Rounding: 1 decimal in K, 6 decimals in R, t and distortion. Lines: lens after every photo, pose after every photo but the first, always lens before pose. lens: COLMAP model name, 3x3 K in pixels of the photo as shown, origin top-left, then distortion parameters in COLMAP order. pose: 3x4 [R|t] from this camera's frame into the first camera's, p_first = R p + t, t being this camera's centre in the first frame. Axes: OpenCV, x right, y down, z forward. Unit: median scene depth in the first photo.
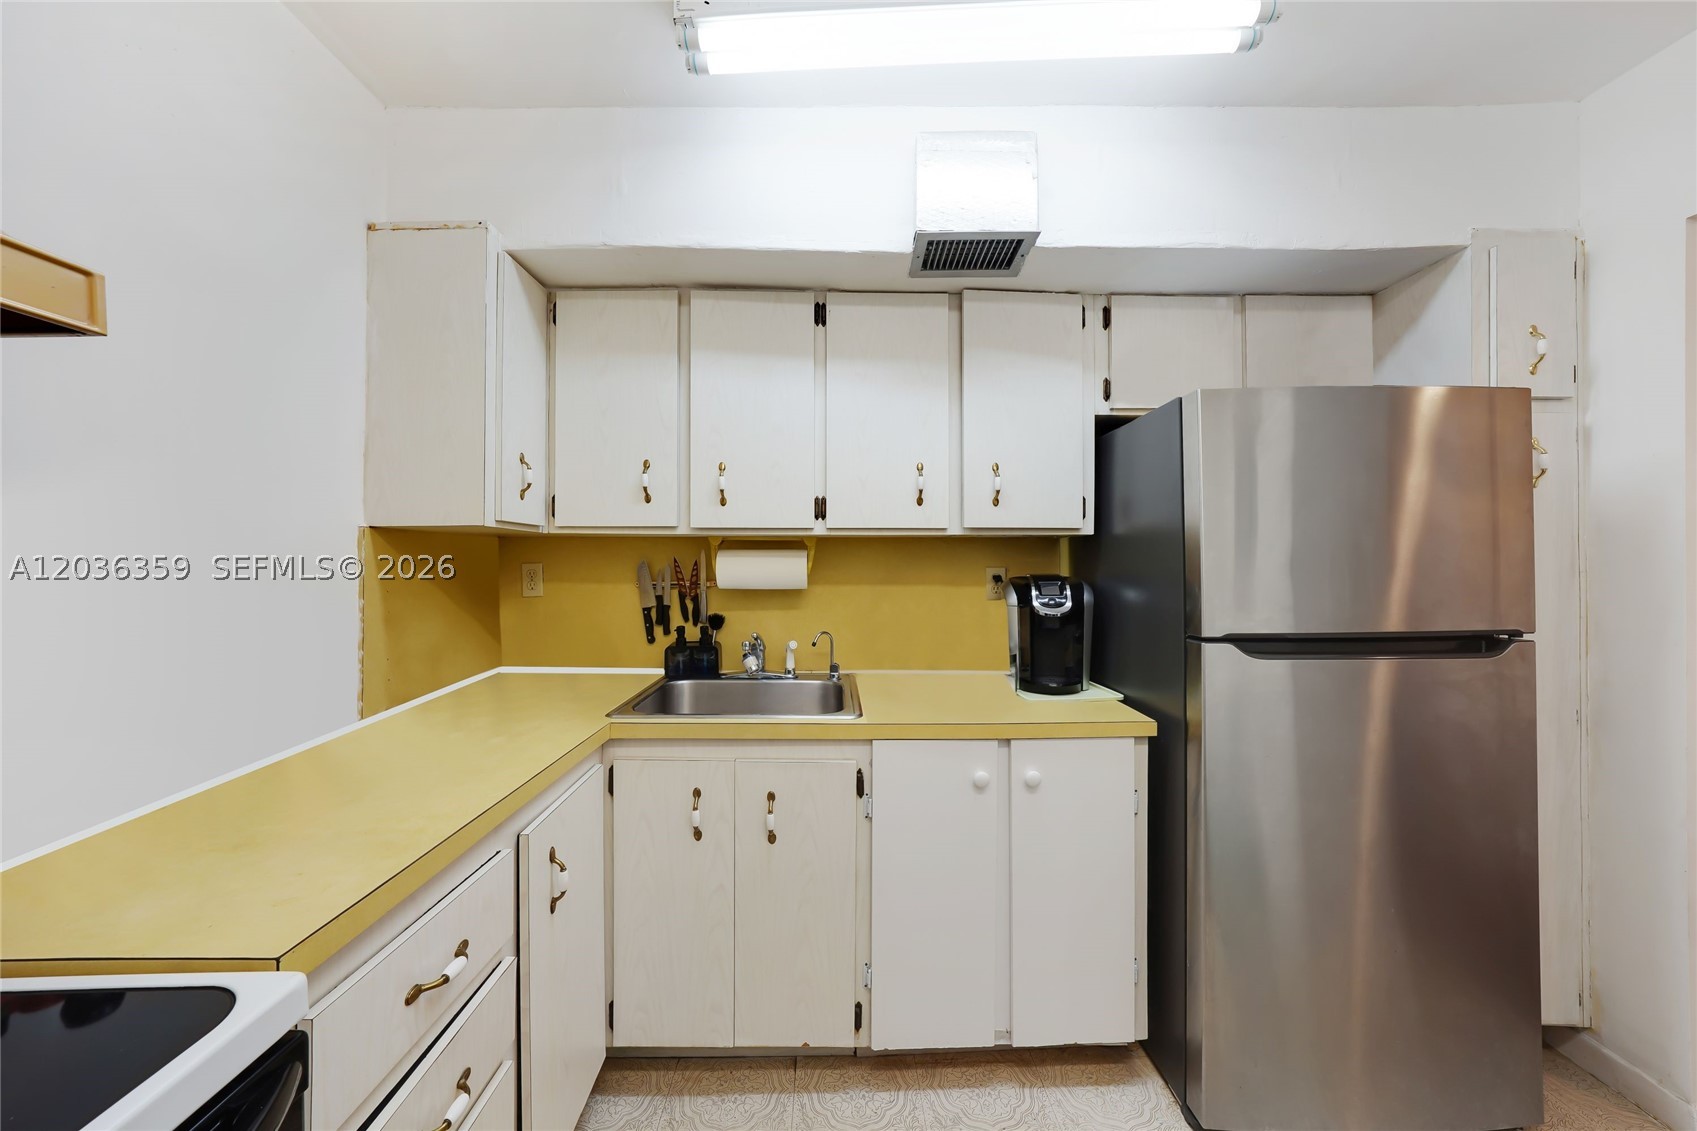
lens RADIAL K [[595.6, 0, 848.5], [0, 595.6, 565.5], [0, 0, 1]] dist [0.000056, 0.000046]
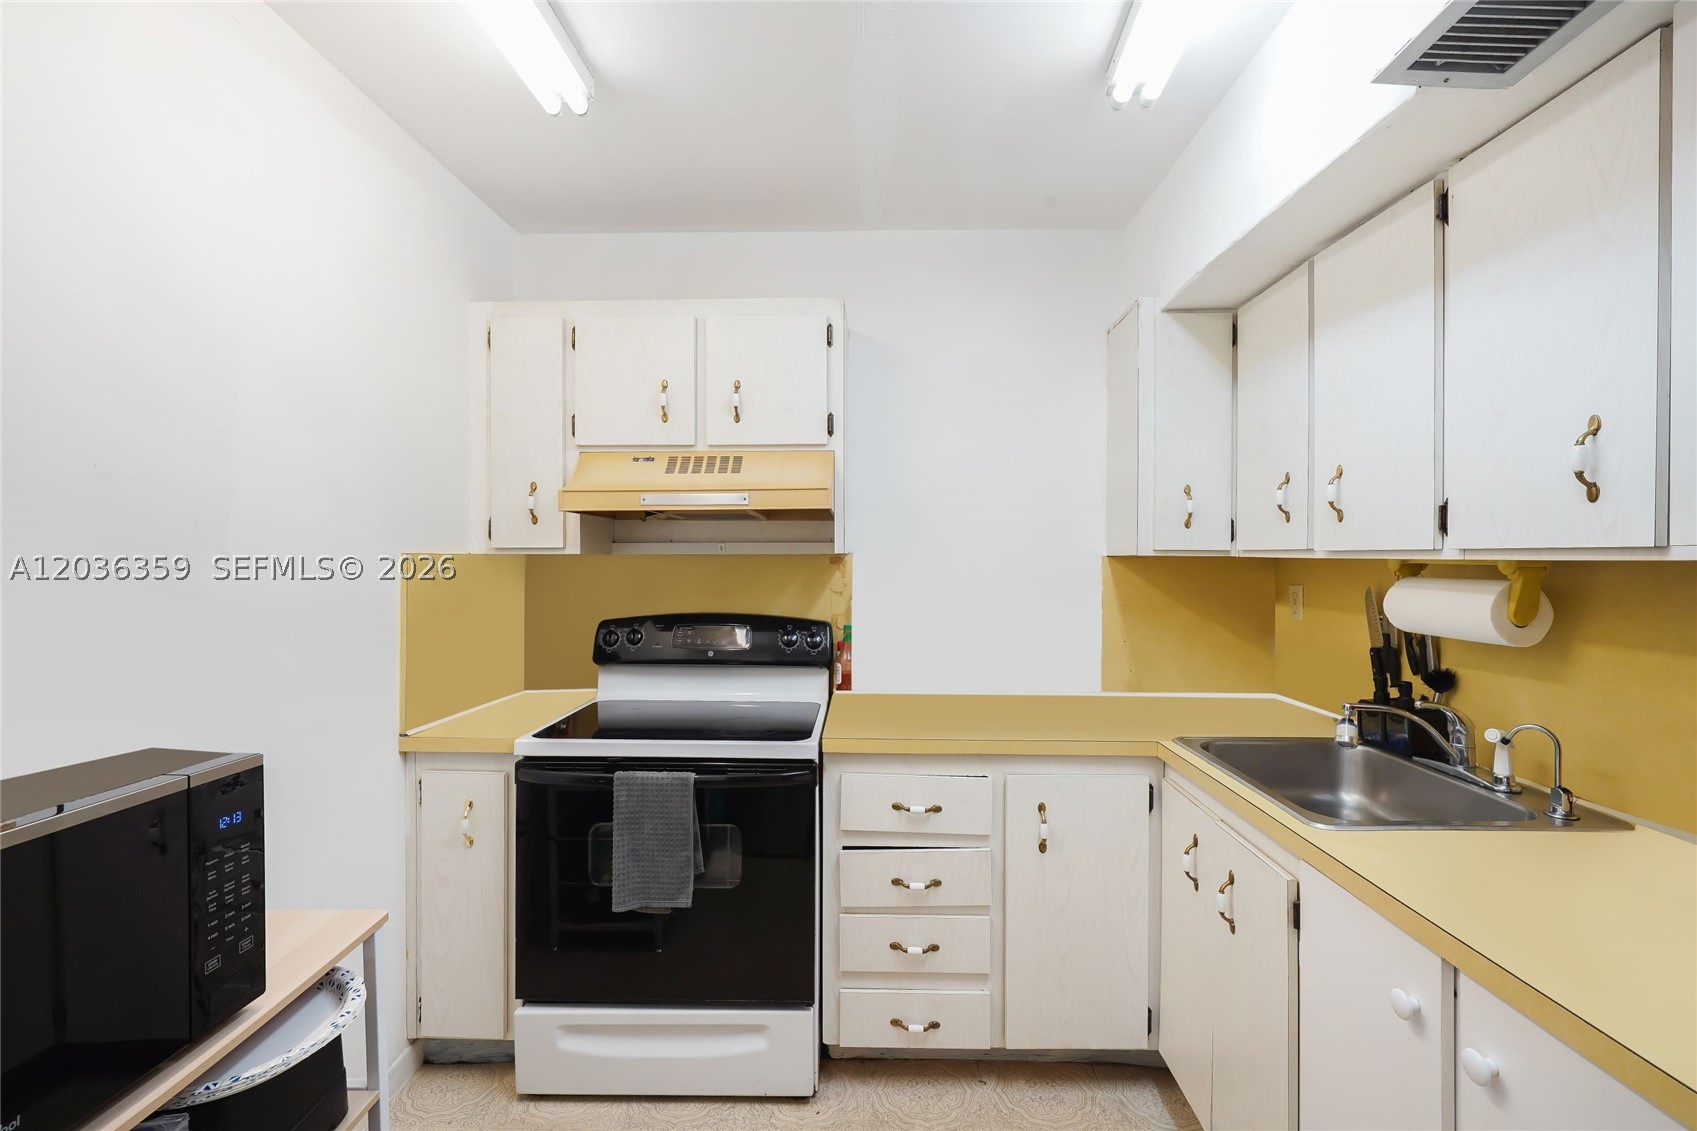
lens RADIAL K [[783.1, 0, 848.5], [0, 783.1, 565.5], [0, 0, 1]] dist [0.000311, -0.000090]
pose [[-0.045796, 0.012201, -0.998876, 0.810197], [-0.003911, 0.999916, 0.012393, -0.053615], [0.998943, 0.004474, -0.045744, 0.413982]]
